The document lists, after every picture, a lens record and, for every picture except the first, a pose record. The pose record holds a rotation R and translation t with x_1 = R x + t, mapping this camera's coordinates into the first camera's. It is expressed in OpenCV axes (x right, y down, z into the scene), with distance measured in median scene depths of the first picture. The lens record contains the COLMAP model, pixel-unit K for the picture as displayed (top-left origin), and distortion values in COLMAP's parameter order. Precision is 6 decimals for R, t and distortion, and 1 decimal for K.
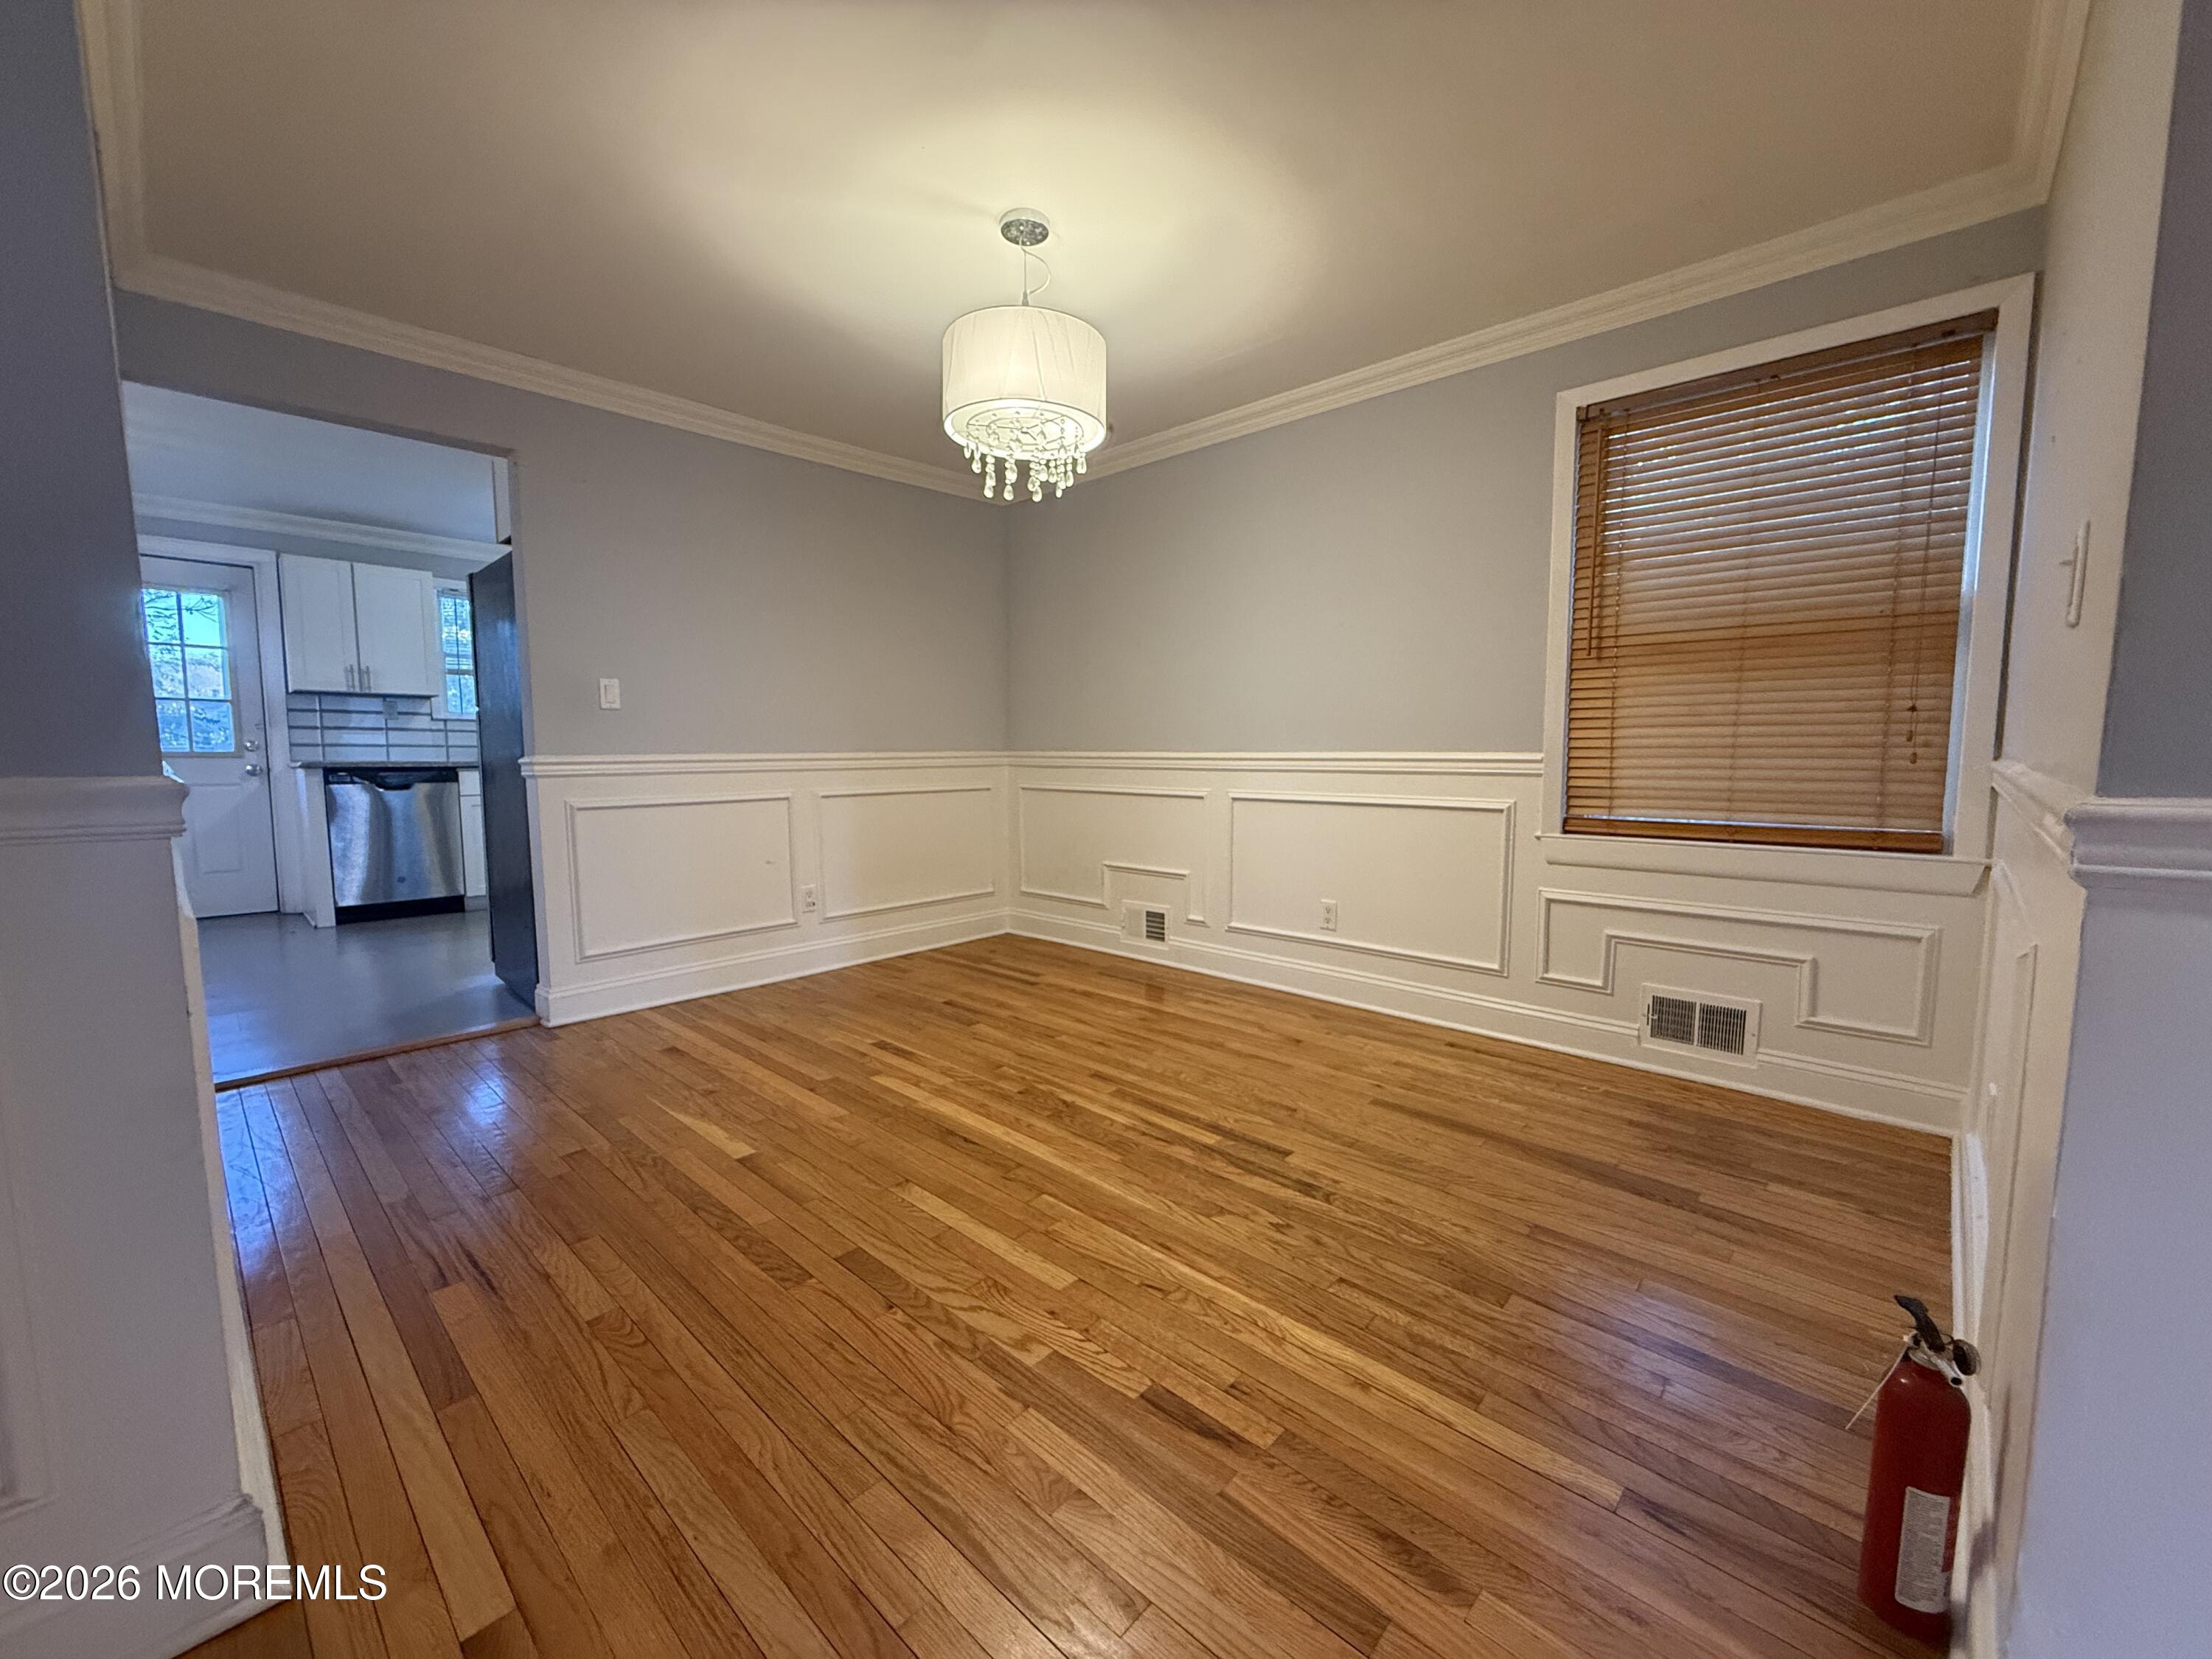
lens RADIAL K [[881.0, 0, 1104.4], [0, 881.0, 829.9], [0, 0, 1]] dist [0.000409, -0.000025]
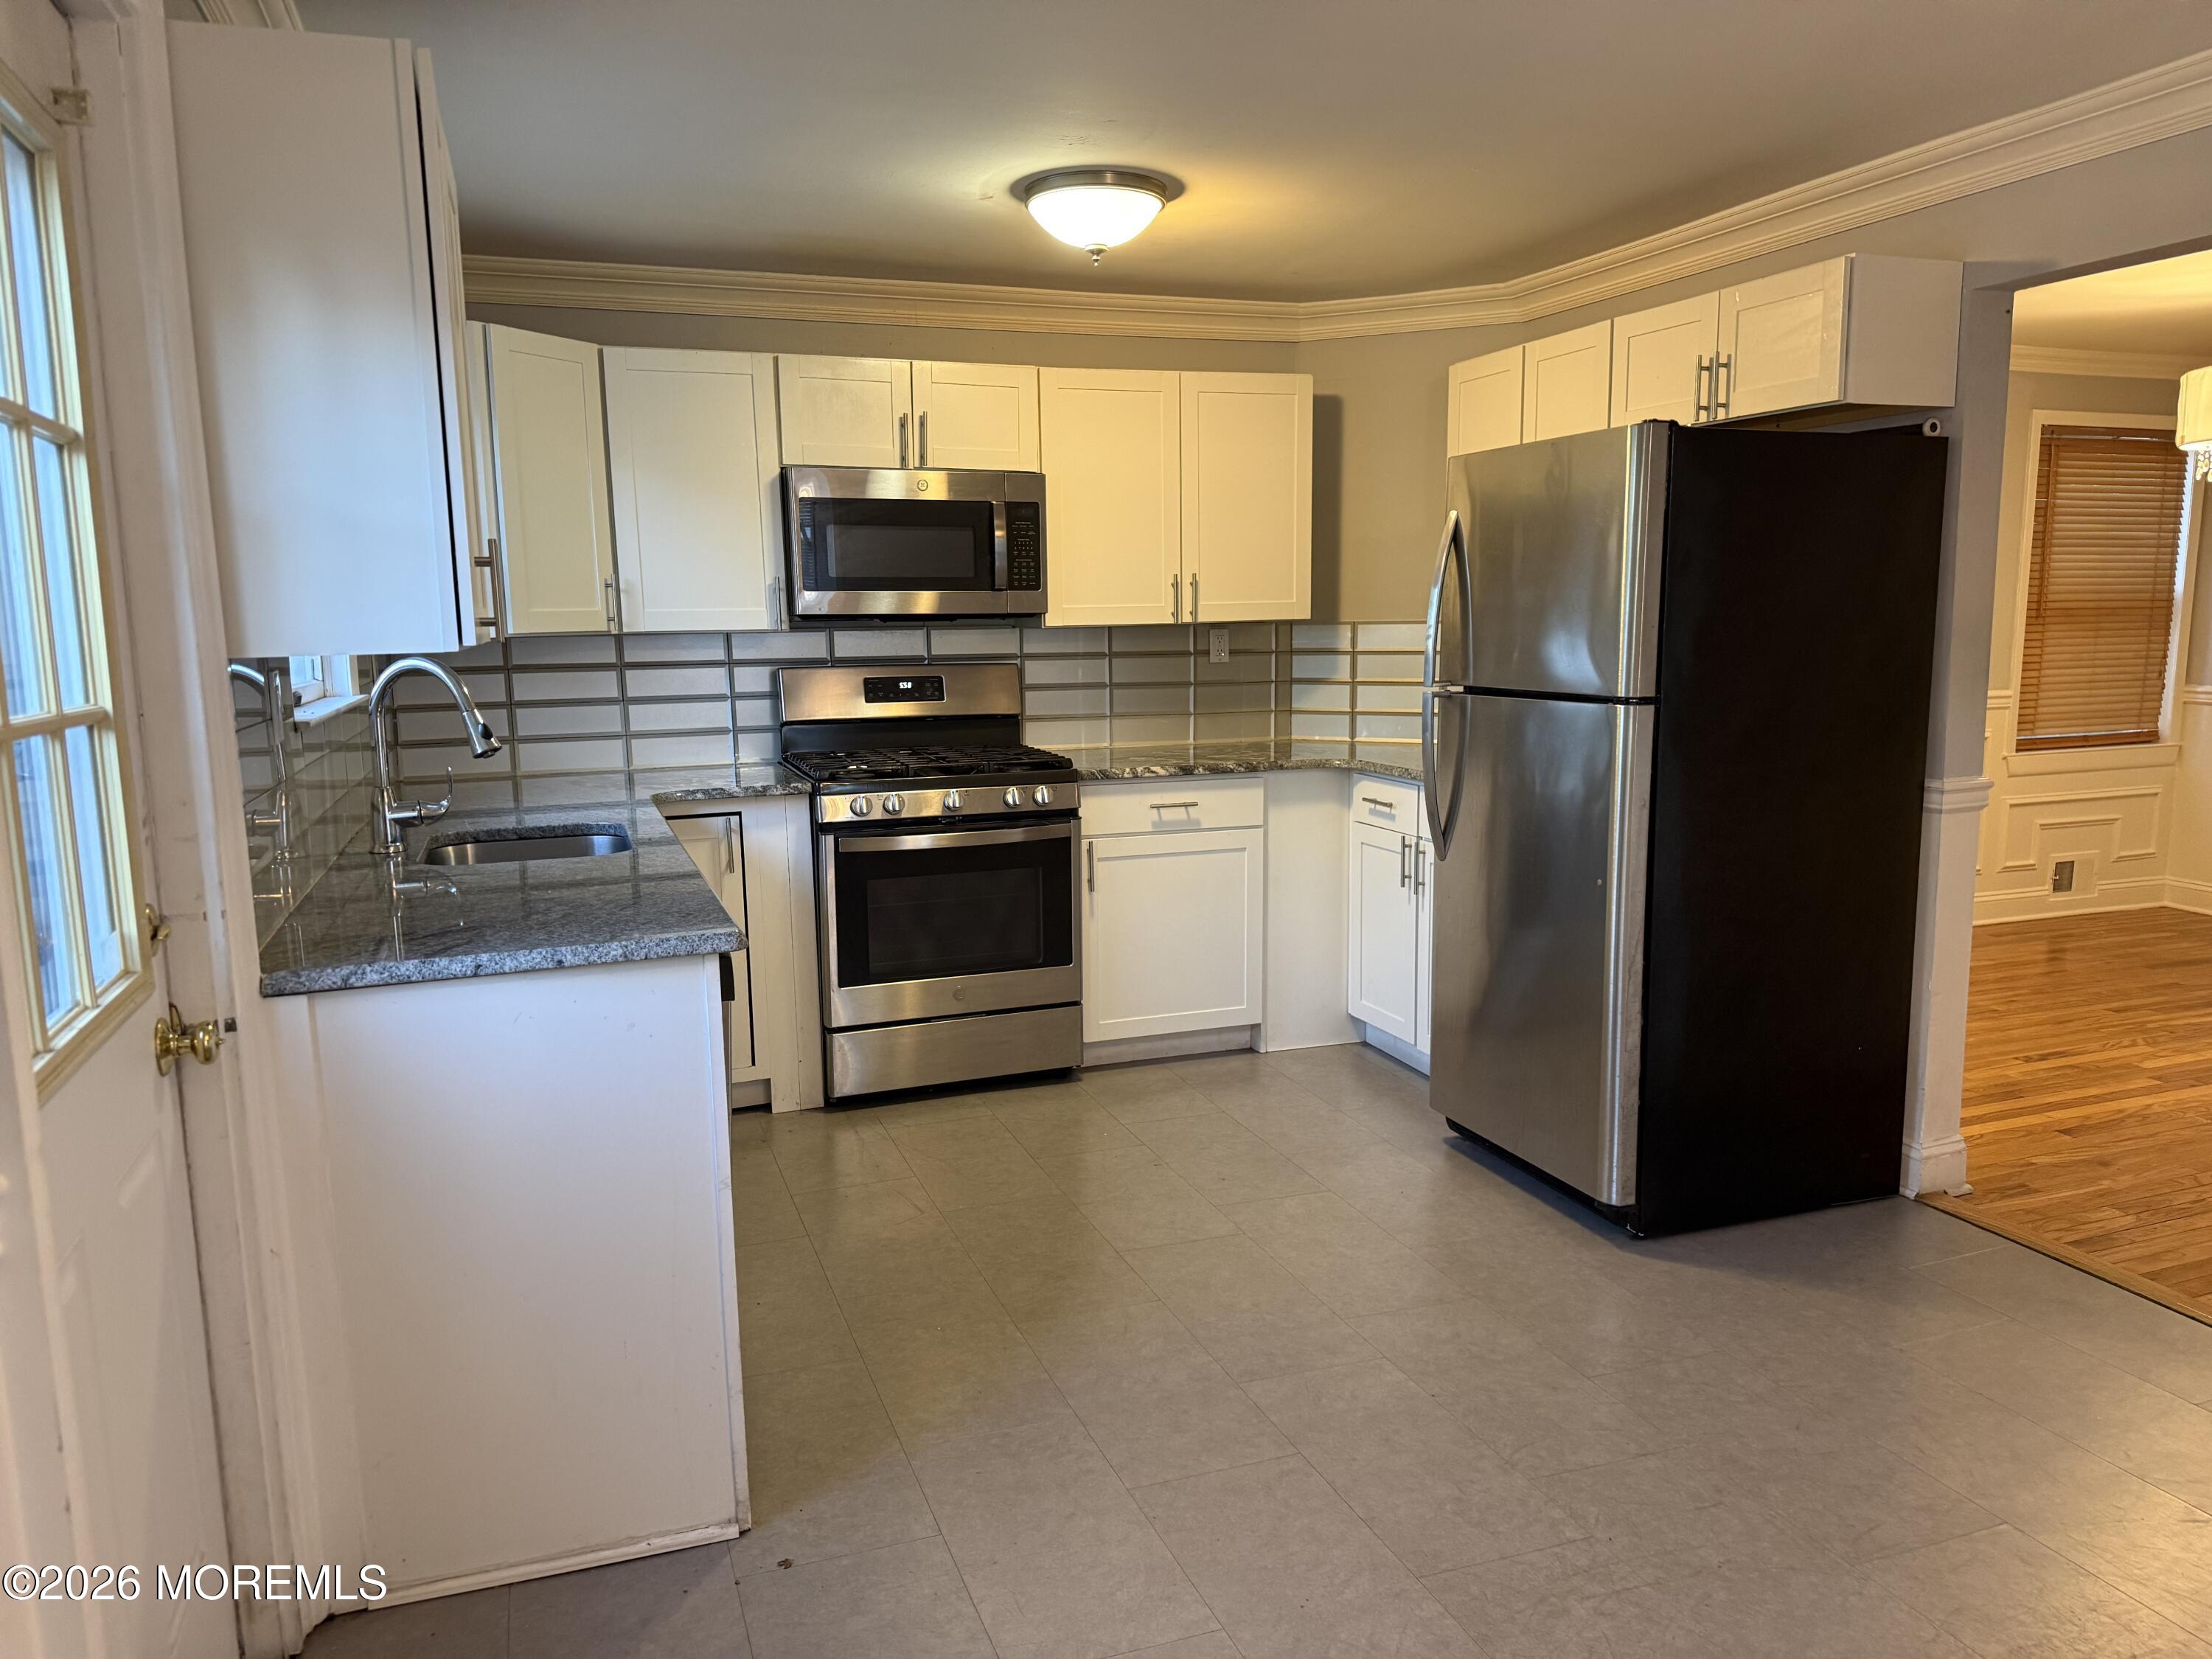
lens RADIAL K [[1544.9, 0, 1106.0], [0, 1544.9, 829.5], [0, 0, 1]] dist [0.105680, -0.131351]
pose [[0.443366, -0.131961, 0.886573, -2.302183], [0.093271, 0.990526, 0.100790, -0.260298], [-0.891475, 0.038004, 0.451474, 1.247561]]
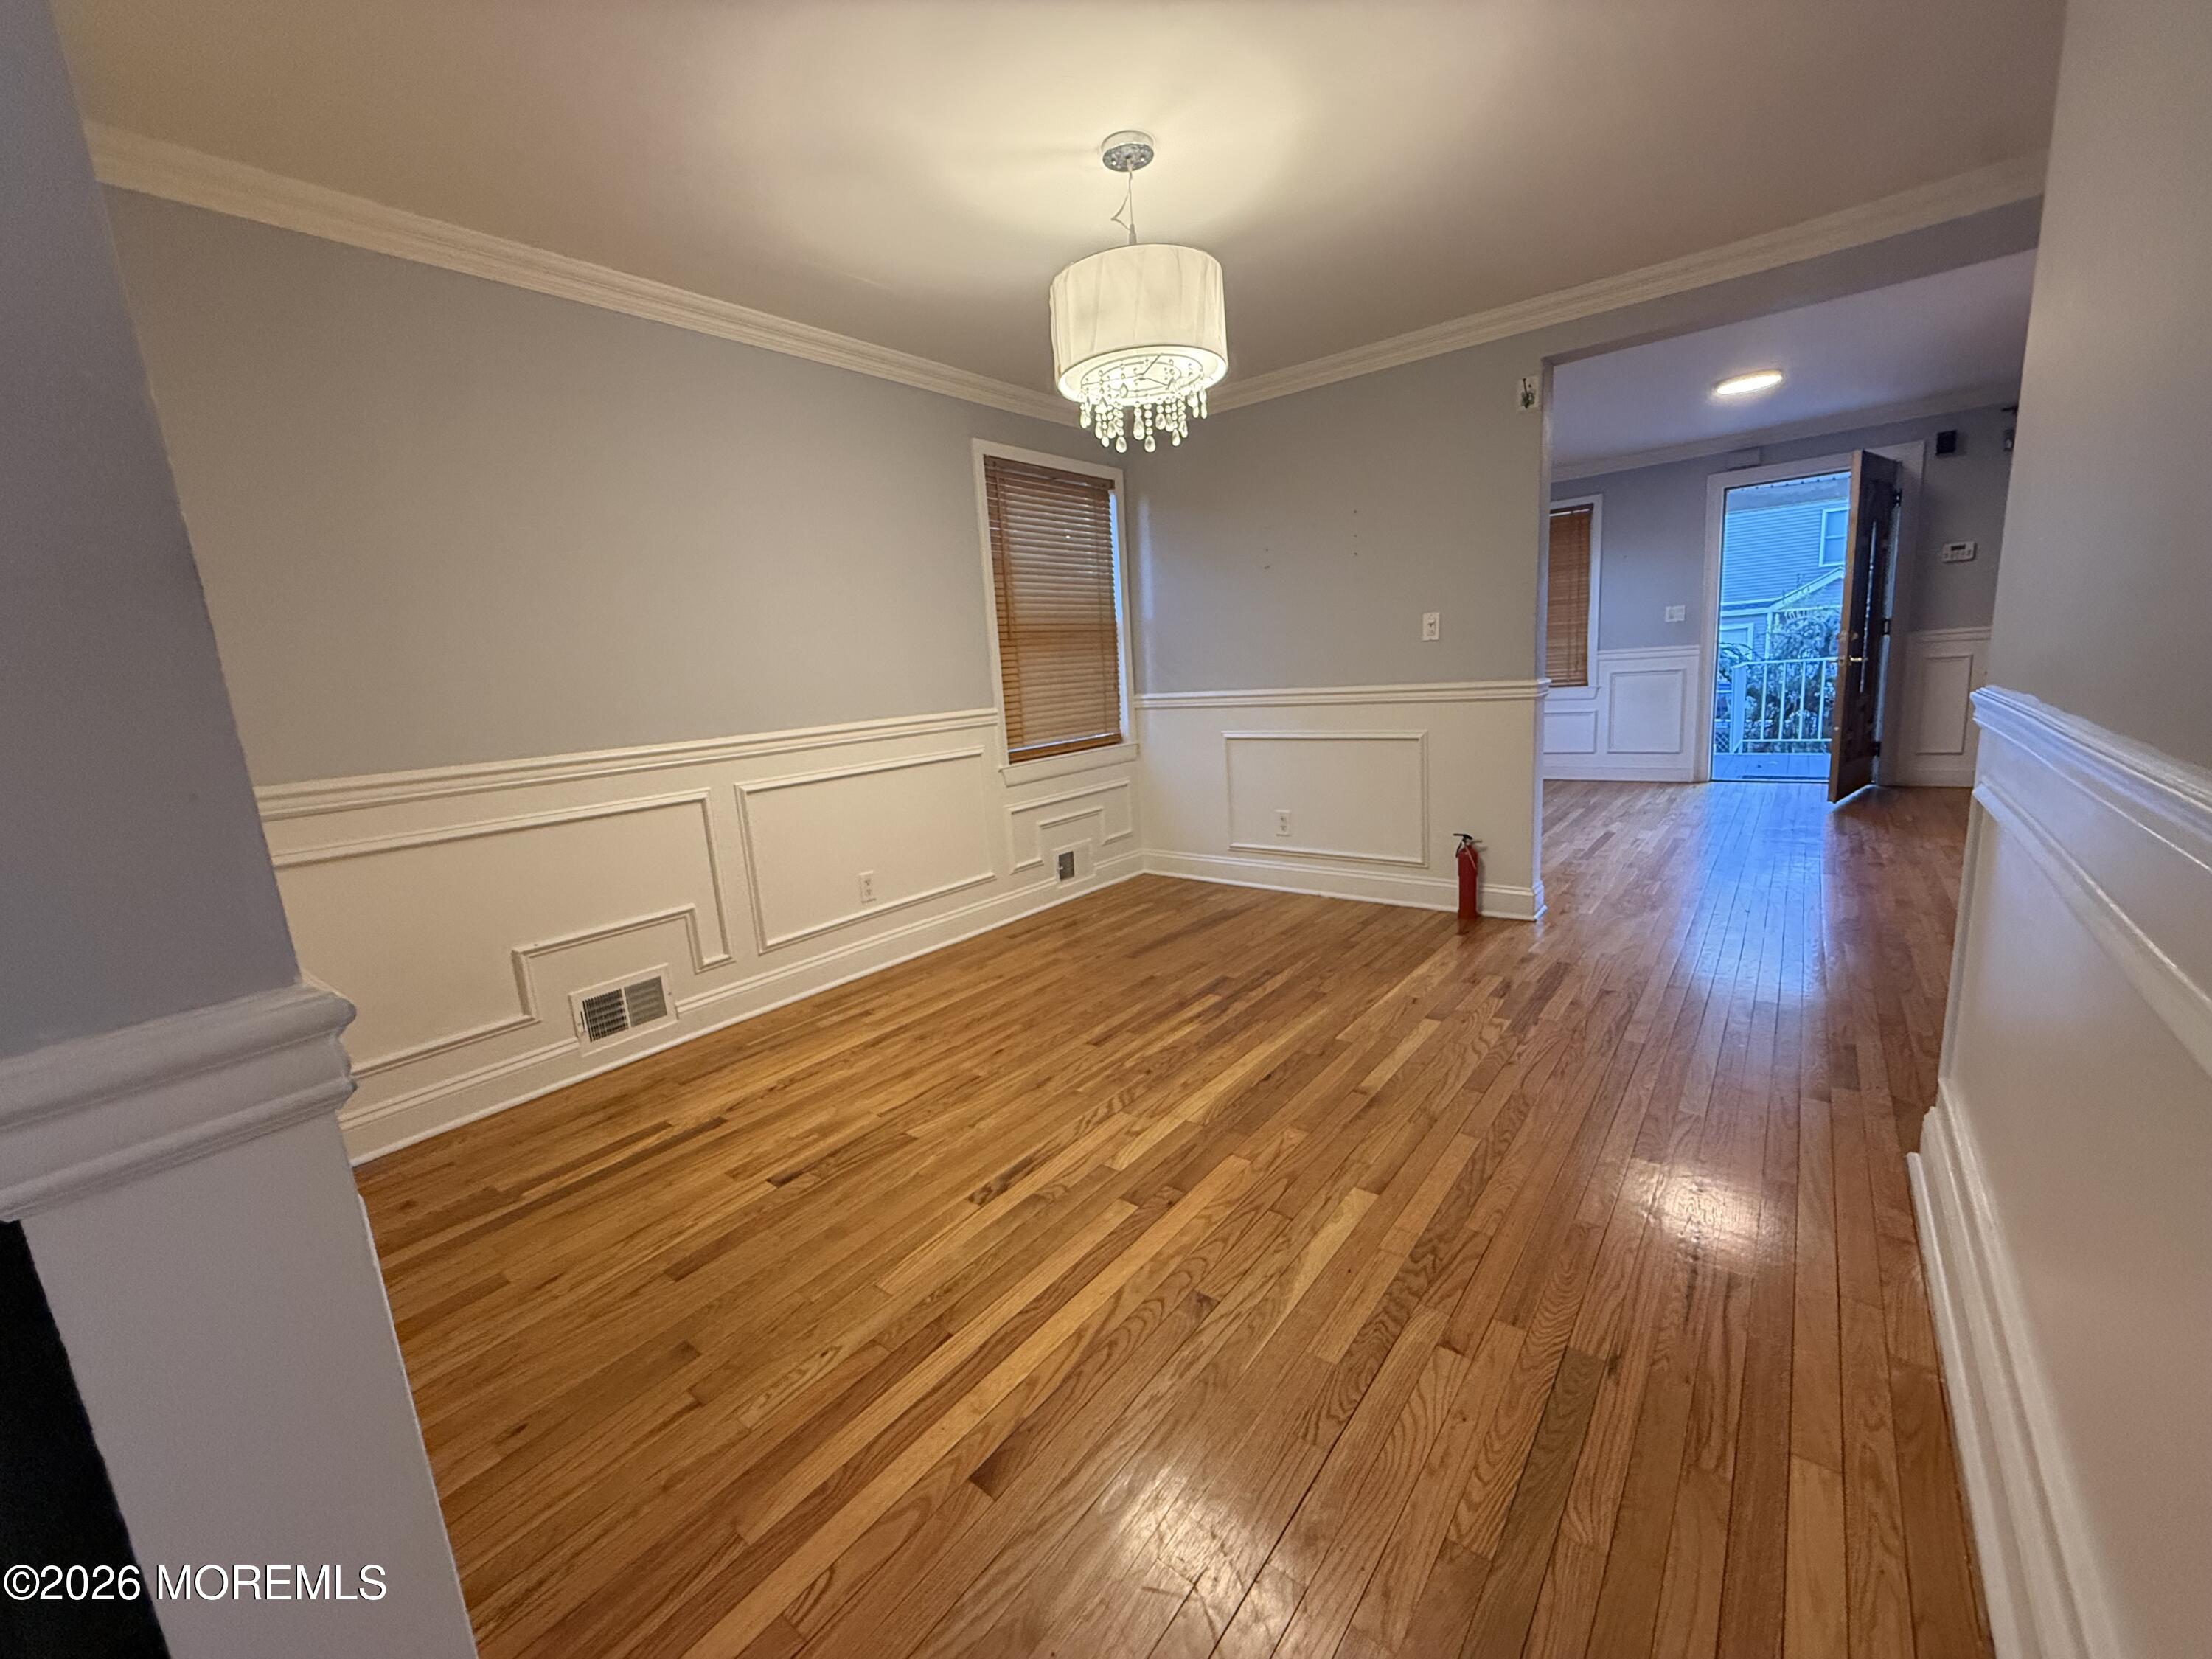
lens RADIAL K [[877.9, 0, 1100.1], [0, 877.9, 835.3], [0, 0, 1]] dist [-0.001517, -0.000789]
pose [[-0.074085, -0.179425, 0.980978, -0.959673], [0.160516, 0.968710, 0.189303, -0.139259], [-0.984249, 0.171488, -0.042966, 1.018485]]
